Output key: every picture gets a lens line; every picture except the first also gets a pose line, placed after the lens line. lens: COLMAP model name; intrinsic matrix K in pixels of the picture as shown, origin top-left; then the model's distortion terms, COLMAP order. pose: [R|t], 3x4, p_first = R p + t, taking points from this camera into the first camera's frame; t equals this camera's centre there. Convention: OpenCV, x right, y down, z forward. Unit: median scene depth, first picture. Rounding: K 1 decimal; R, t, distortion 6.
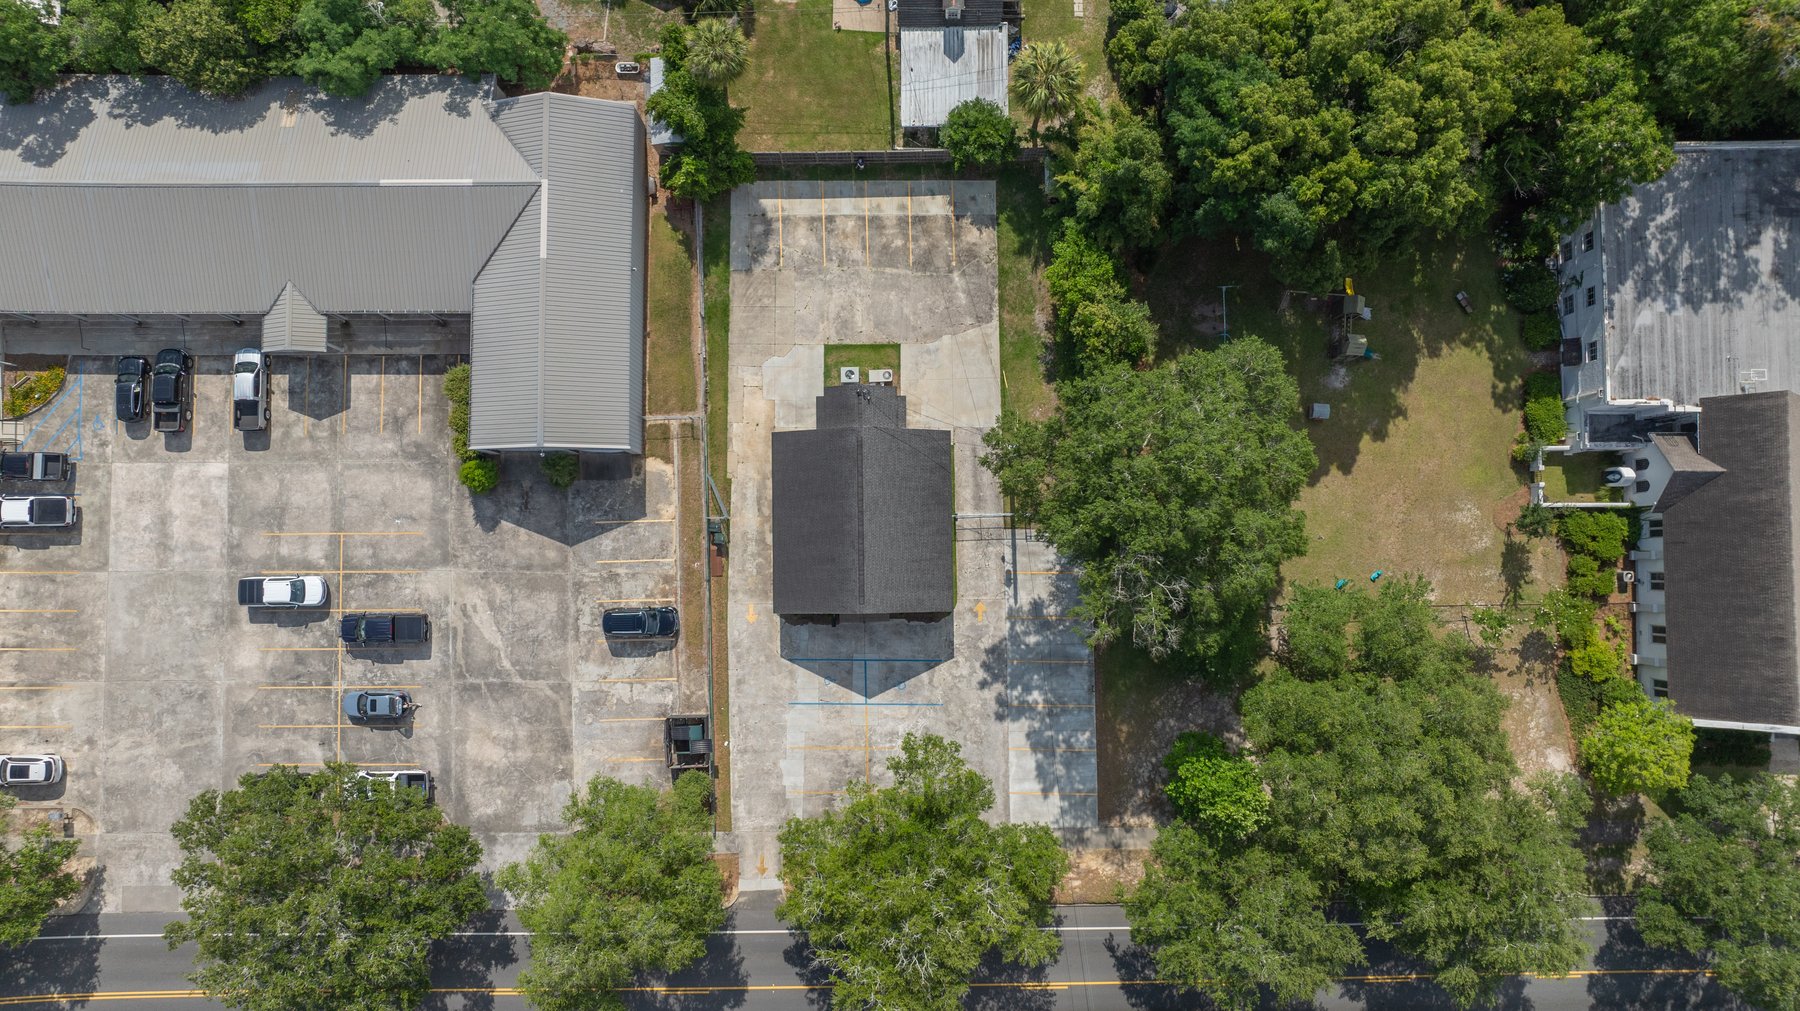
lens RADIAL K [[1281.8, 0, 896.3], [0, 1281.8, 483.3], [0, 0, 1]] dist [-0.031909, 0.031467]
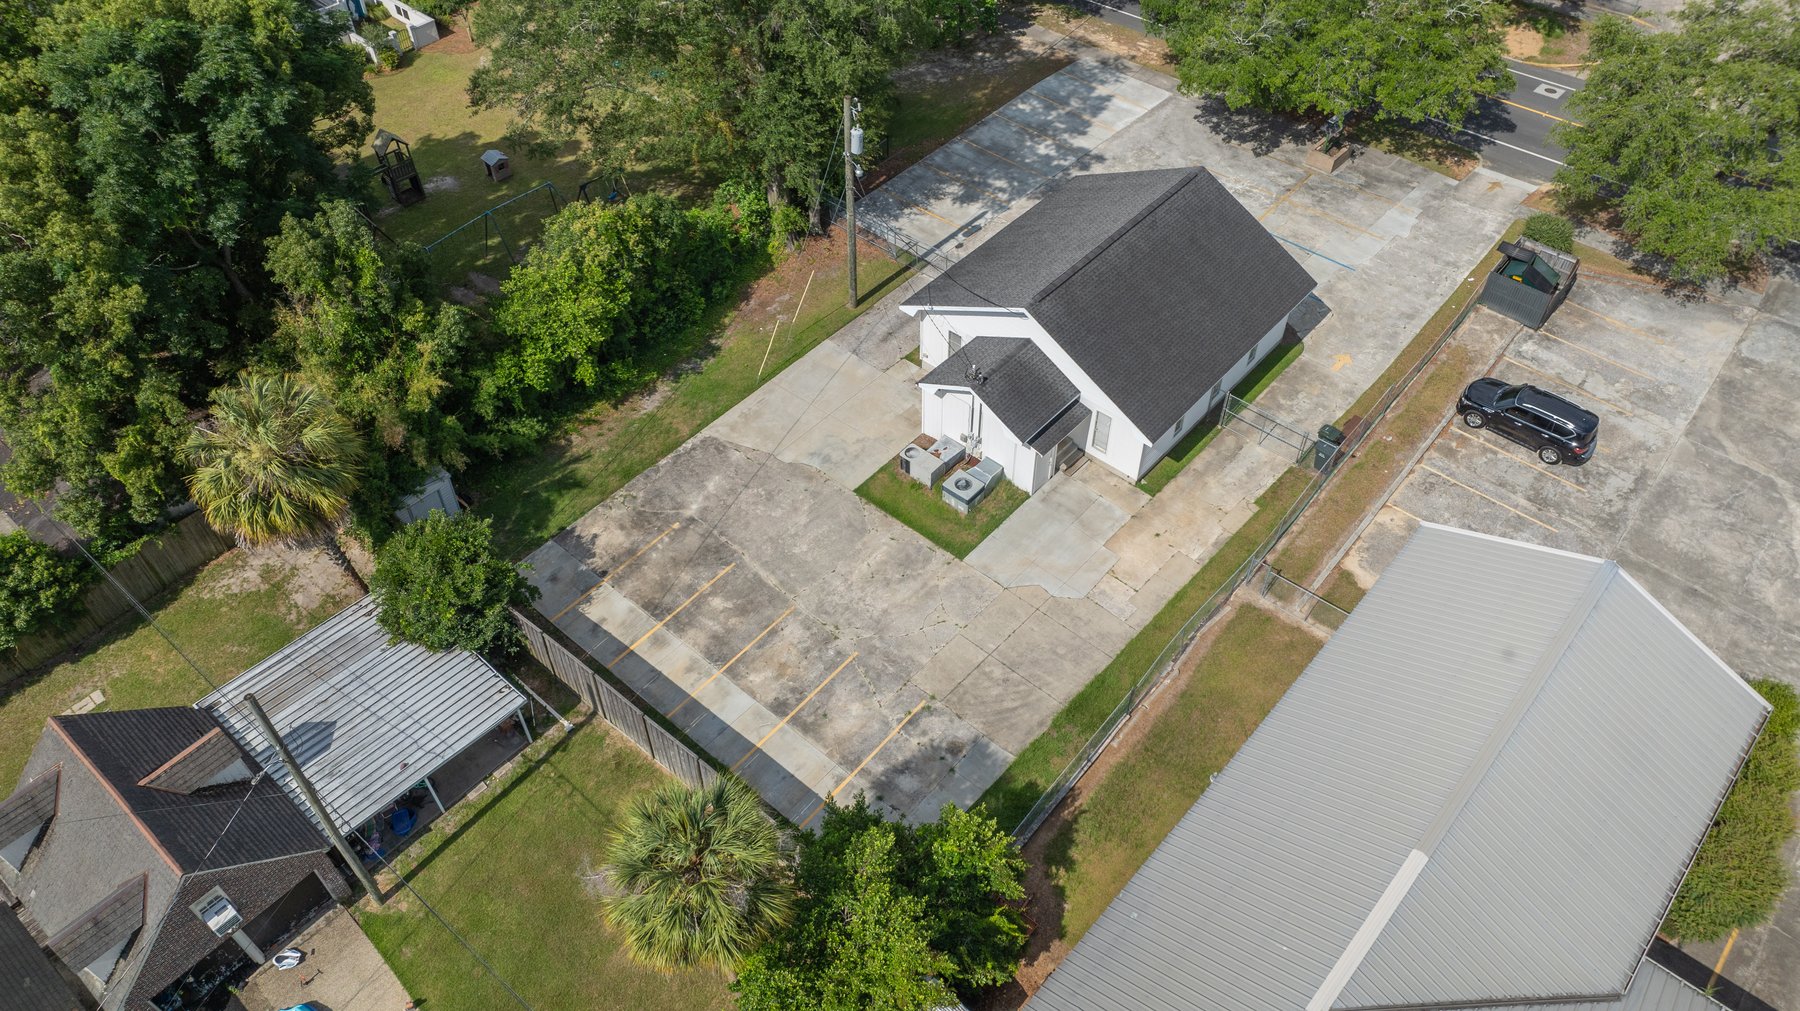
lens RADIAL K [[1279.0, 0, 891.2], [0, 1279.0, 502.0], [0, 0, 1]] dist [-0.011994, -0.007017]
pose [[-0.746764, -0.478910, 0.461506, -0.265228], [0.664680, -0.513085, 0.543087, -0.400306], [-0.023298, 0.712312, 0.701476, 0.627635]]
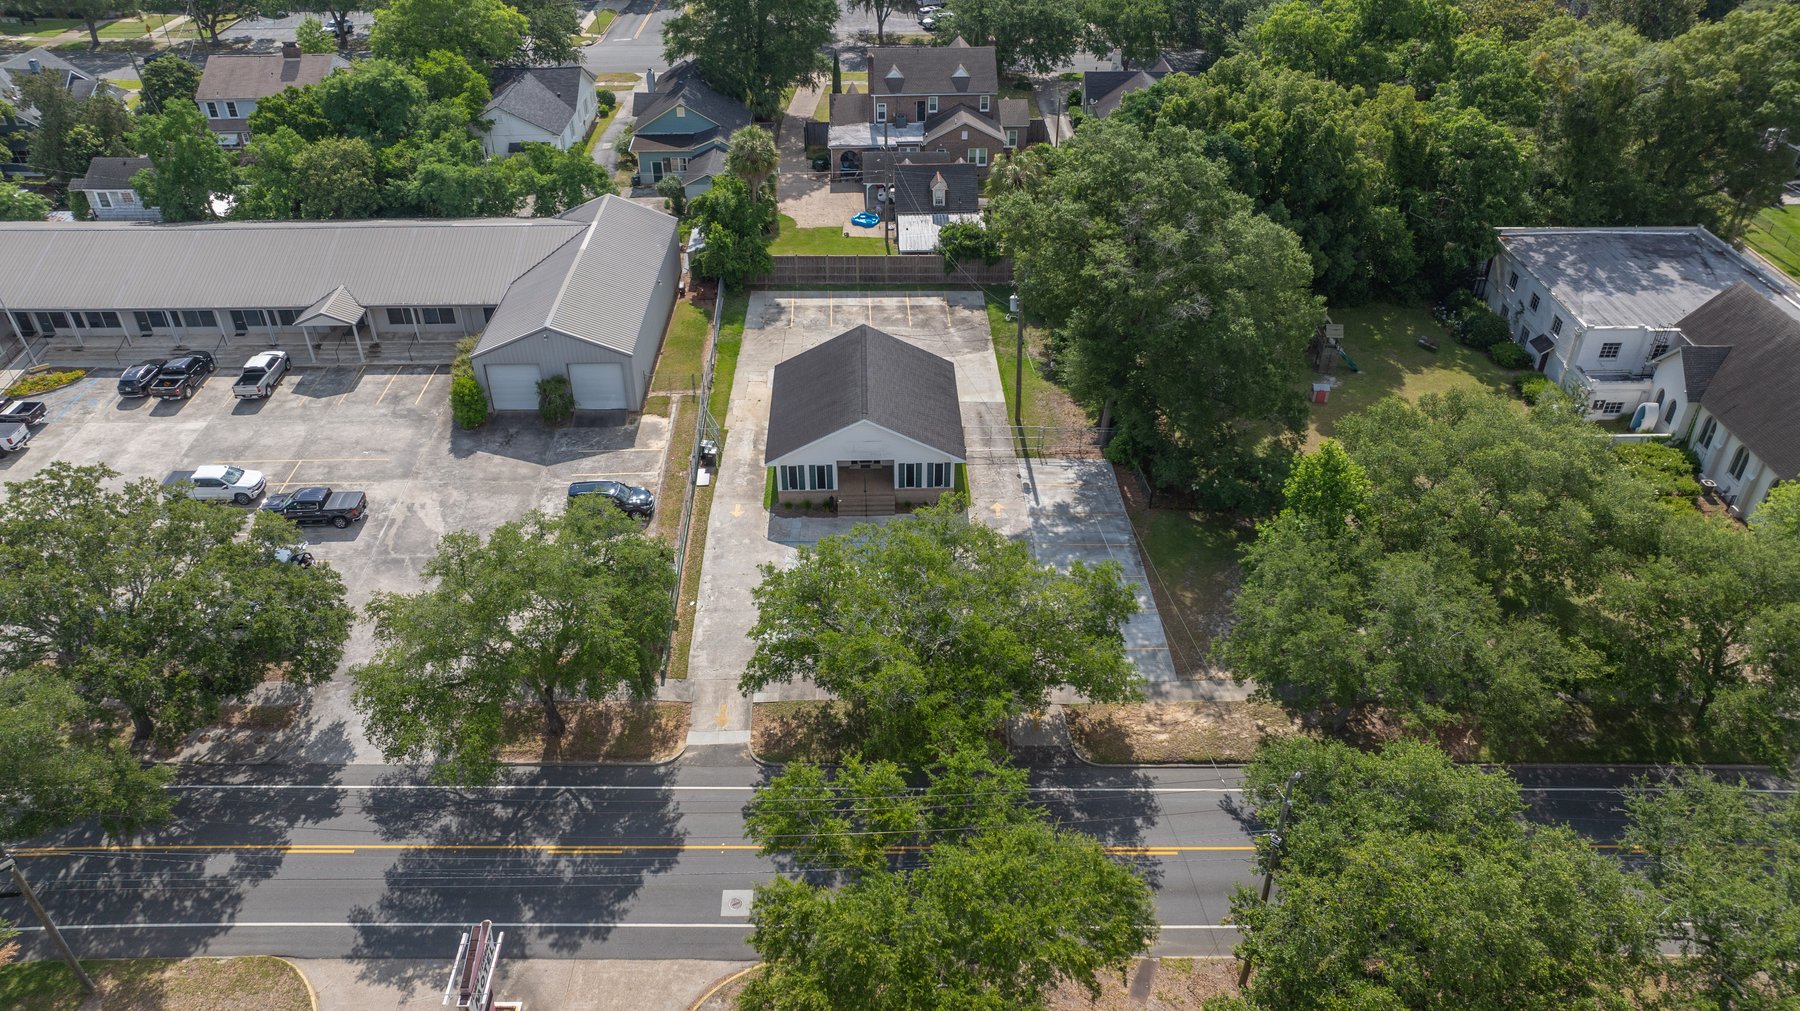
lens RADIAL K [[1281.8, 0, 896.3], [0, 1281.8, 483.3], [0, 0, 1]] dist [-0.031909, 0.031467]
pose [[0.999901, -0.008235, 0.011382, -0.014216], [0.014046, 0.601093, -0.799056, 0.792859], [-0.000262, 0.799137, 0.601150, 0.457650]]
